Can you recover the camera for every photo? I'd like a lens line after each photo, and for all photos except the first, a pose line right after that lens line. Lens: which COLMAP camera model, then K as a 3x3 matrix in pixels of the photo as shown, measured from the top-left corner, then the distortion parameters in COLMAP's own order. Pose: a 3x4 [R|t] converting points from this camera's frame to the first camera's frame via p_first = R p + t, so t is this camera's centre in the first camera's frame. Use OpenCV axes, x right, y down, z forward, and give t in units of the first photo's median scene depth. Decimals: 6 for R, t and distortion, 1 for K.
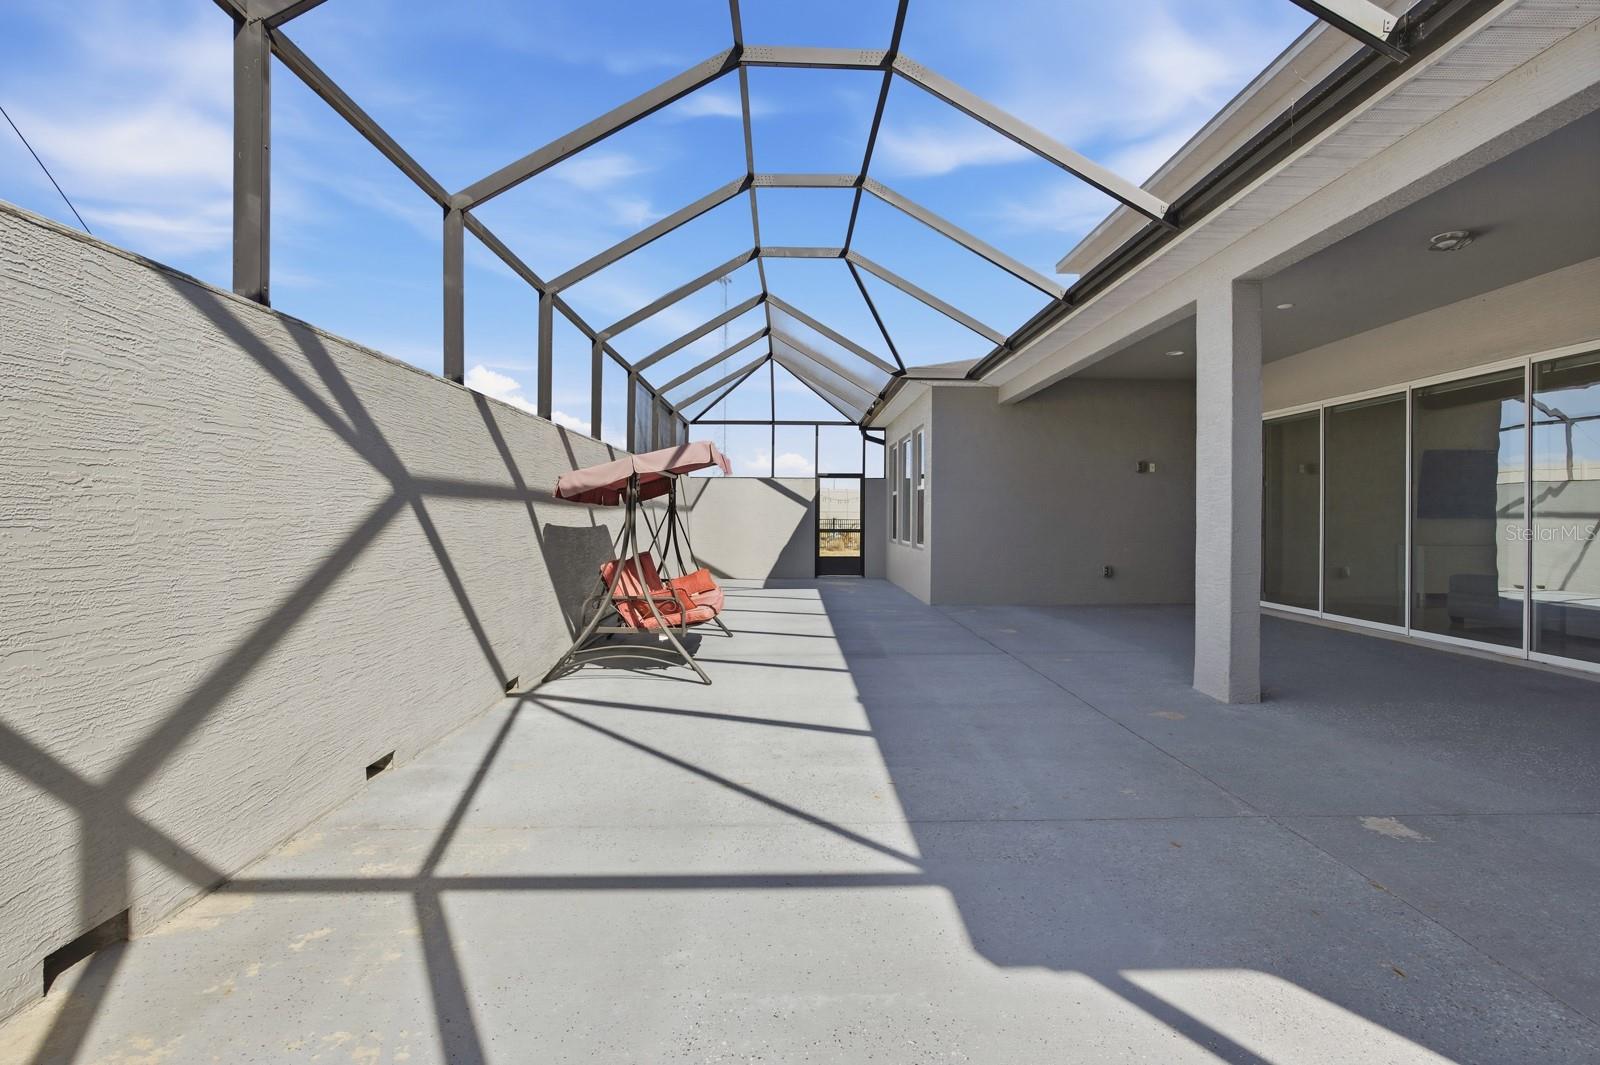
lens RADIAL K [[731.2, 0, 806.2], [0, 731.2, 521.6], [0, 0, 1]] dist [0.001110, 0.000639]
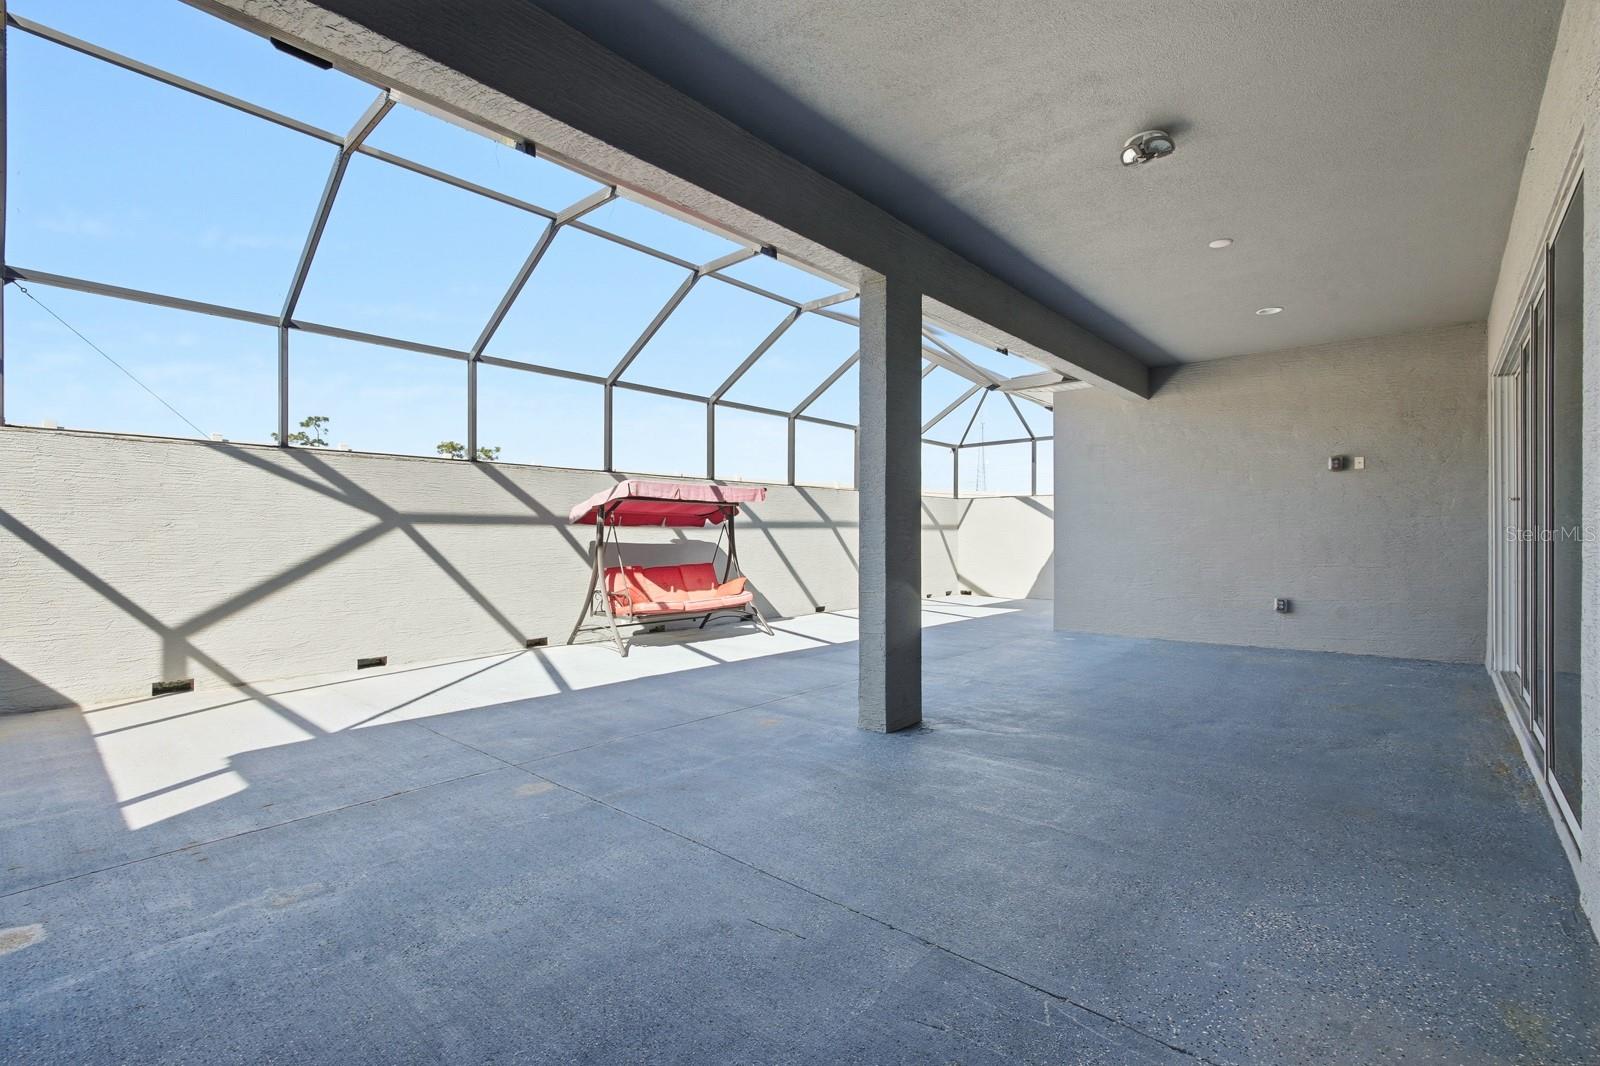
lens RADIAL K [[731.2, 0, 798.1], [0, 731.2, 529.7], [0, 0, 1]] dist [0.001110, 0.000639]
pose [[0.741410, -0.009827, -0.670981, 1.035204], [-0.000970, 0.999876, -0.015715, 0.005790], [0.671052, 0.012303, 0.741308, 0.198421]]
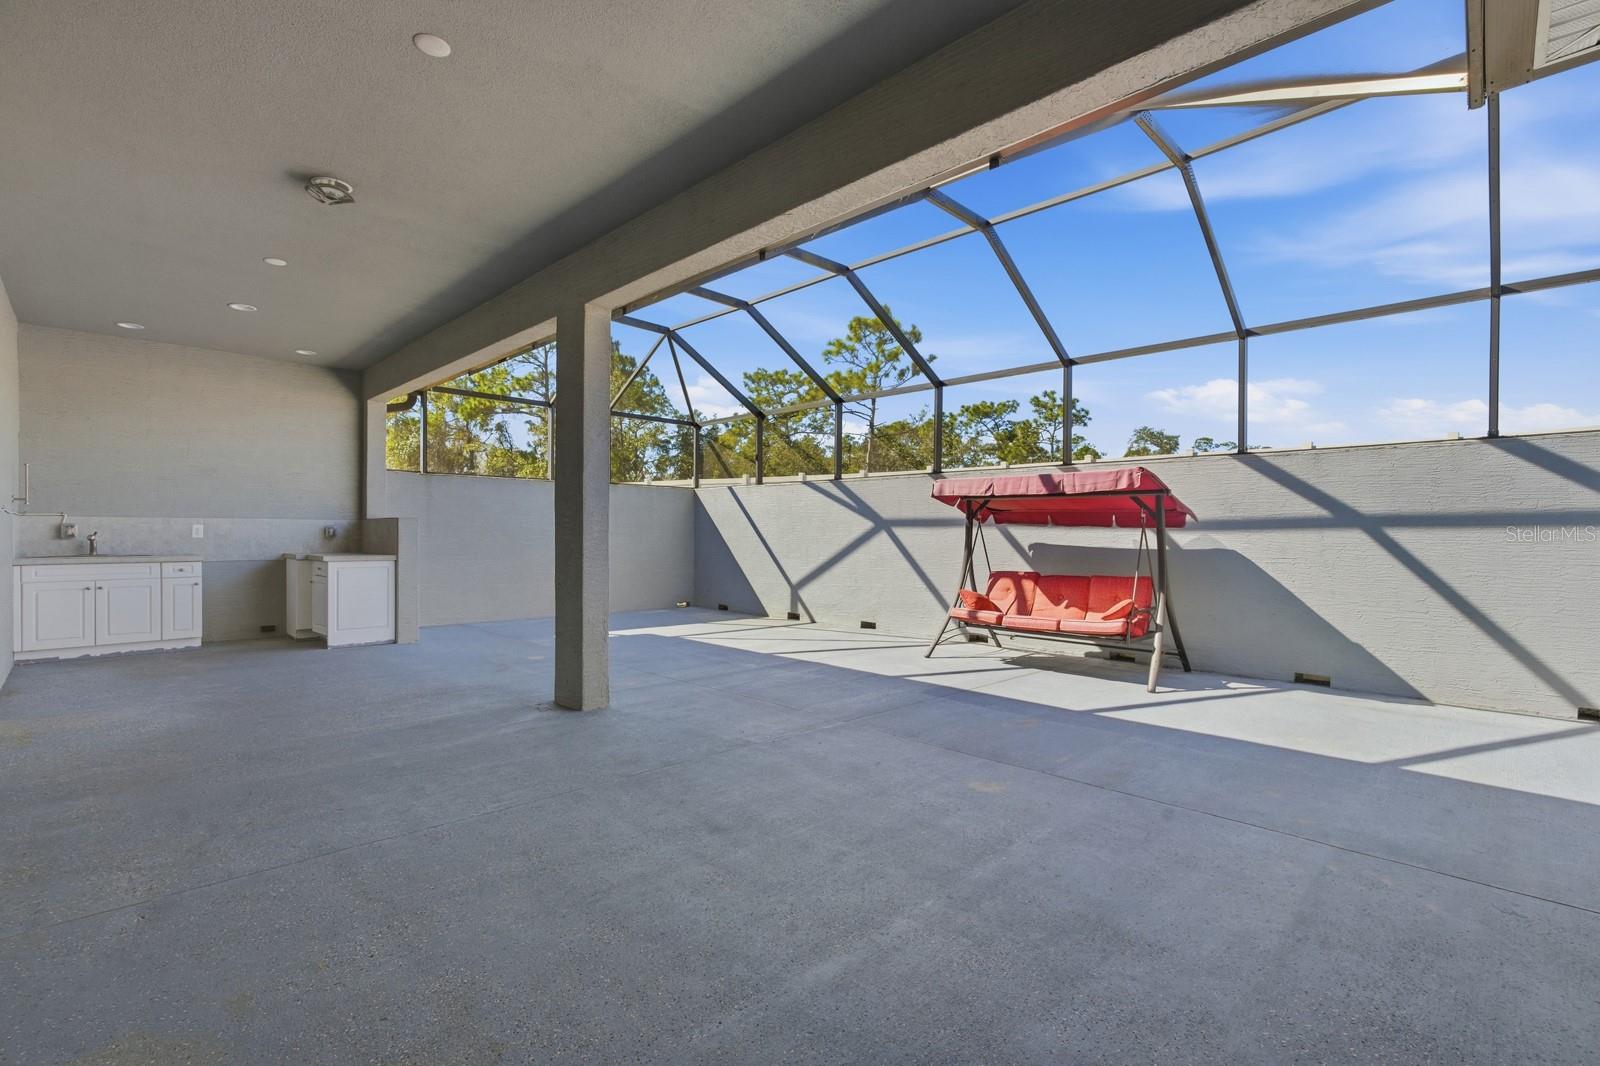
lens RADIAL K [[731.2, 0, 804.7], [0, 731.2, 537.3], [0, 0, 1]] dist [0.001110, 0.000639]
pose [[-0.724043, -0.006433, -0.689724, 0.989469], [-0.016781, 0.999825, 0.008290, -0.011568], [0.689550, 0.017577, -0.724025, 1.843781]]
